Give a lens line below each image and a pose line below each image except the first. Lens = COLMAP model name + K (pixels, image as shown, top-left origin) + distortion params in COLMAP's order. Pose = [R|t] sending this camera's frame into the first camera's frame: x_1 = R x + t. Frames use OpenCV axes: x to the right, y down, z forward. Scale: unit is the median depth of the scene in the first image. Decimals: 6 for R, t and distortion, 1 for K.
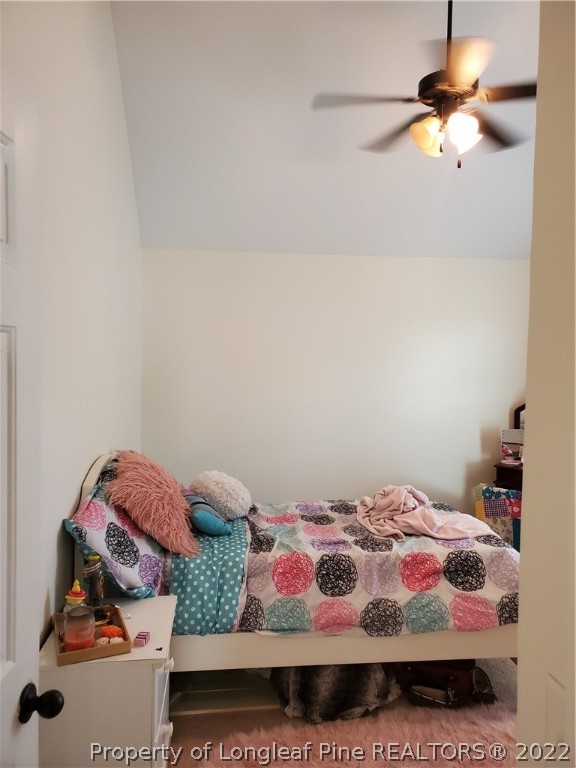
lens RADIAL K [[598.7, 0, 287.8], [0, 598.7, 383.1], [0, 0, 1]] dist [0.049786, -0.032290]
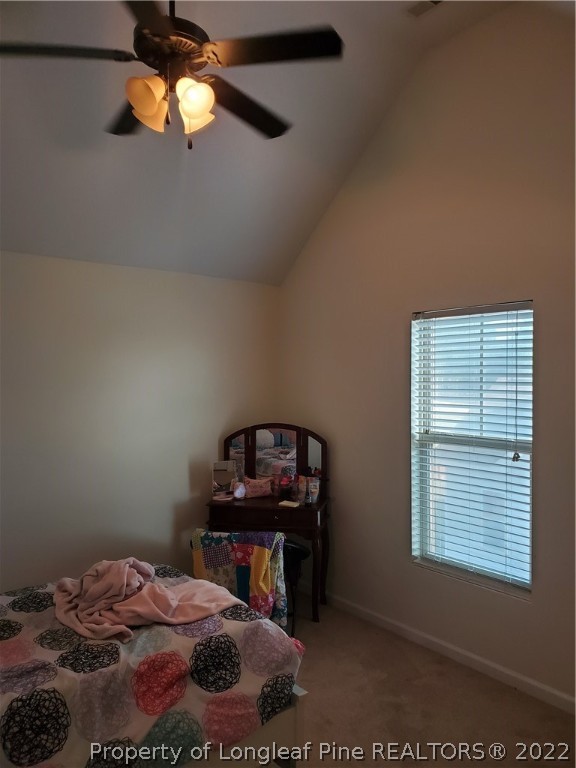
lens RADIAL K [[598.7, 0, 306.8], [0, 598.7, 389.7], [0, 0, 1]] dist [0.049786, -0.032290]
pose [[0.840367, -0.016955, 0.541752, -0.021289], [0.031138, 0.999370, -0.017024, -0.022099], [-0.541122, 0.031175, 0.840366, 0.256897]]
